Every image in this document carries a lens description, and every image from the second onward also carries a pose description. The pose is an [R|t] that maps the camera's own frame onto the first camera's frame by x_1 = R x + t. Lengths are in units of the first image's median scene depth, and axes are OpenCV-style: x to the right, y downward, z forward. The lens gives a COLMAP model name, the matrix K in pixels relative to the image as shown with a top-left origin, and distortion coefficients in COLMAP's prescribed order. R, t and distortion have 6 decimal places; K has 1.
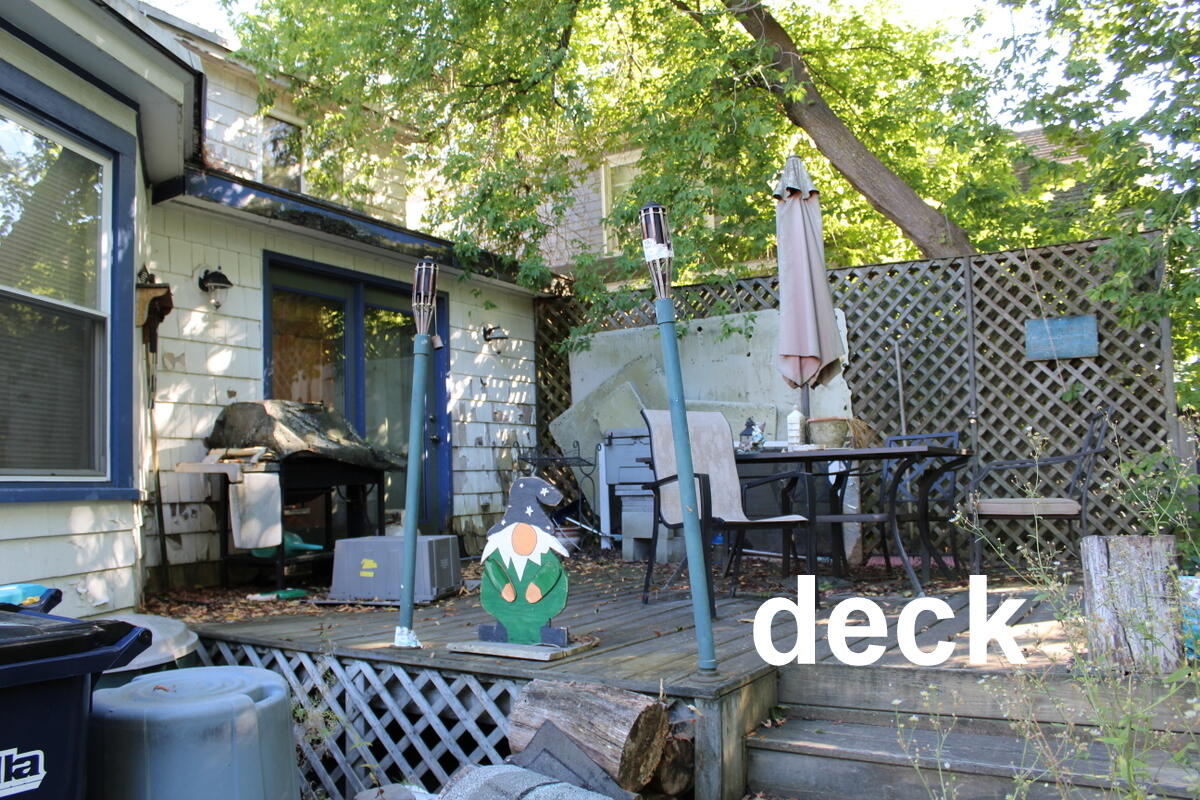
lens RADIAL K [[980.9, 0, 600.0], [0, 980.9, 400.0], [0, 0, 1]] dist [-0.082134, -0.000154]
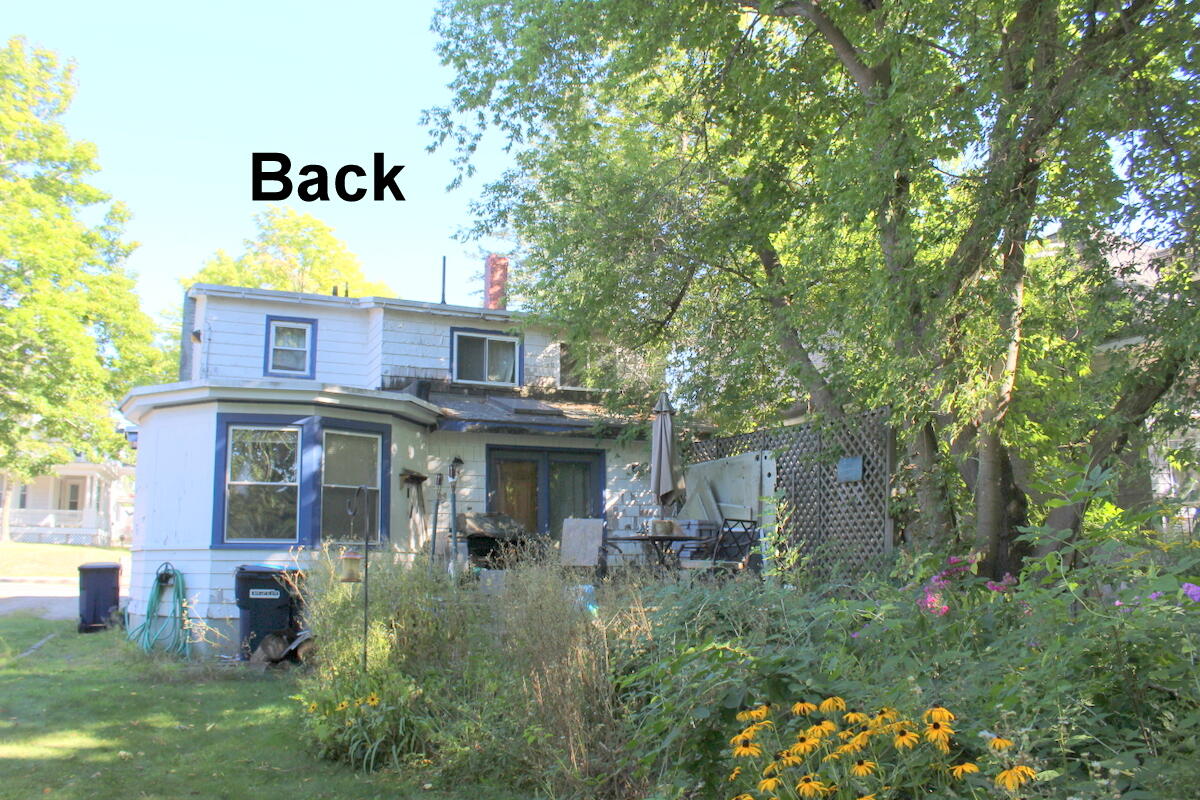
lens RADIAL K [[980.9, 0, 600.0], [0, 980.9, 400.0], [0, 0, 1]] dist [-0.082134, -0.000154]
pose [[0.818440, -0.069647, -0.570355, 1.160739], [0.030154, 0.996465, -0.078410, -0.067536], [0.573800, 0.046975, 0.817647, -0.714580]]
